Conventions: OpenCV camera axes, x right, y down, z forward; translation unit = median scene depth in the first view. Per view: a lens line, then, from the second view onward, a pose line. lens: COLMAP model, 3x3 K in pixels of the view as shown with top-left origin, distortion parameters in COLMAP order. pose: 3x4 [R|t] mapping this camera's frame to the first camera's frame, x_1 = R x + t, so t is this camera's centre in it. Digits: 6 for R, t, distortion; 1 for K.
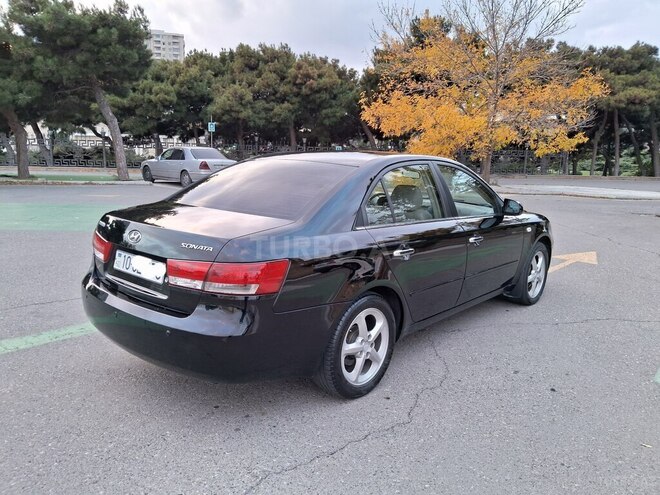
lens RADIAL K [[512.6, 0, 335.2], [0, 512.6, 247.9], [0, 0, 1]] dist [0.031205, -0.086248]
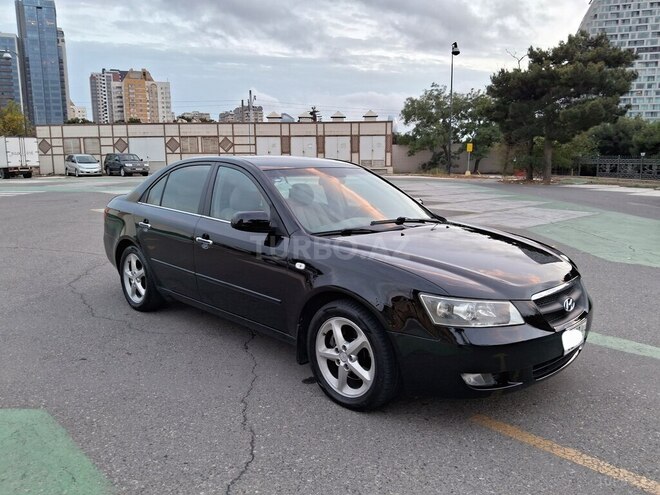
lens RADIAL K [[512.6, 0, 332.4], [0, 512.6, 251.2], [0, 0, 1]] dist [0.031205, -0.086248]
pose [[-0.058945, 0.146280, -0.987485, 0.268765], [-0.191830, 0.969110, 0.155009, -0.043136], [0.979656, 0.198567, -0.029063, 0.277050]]
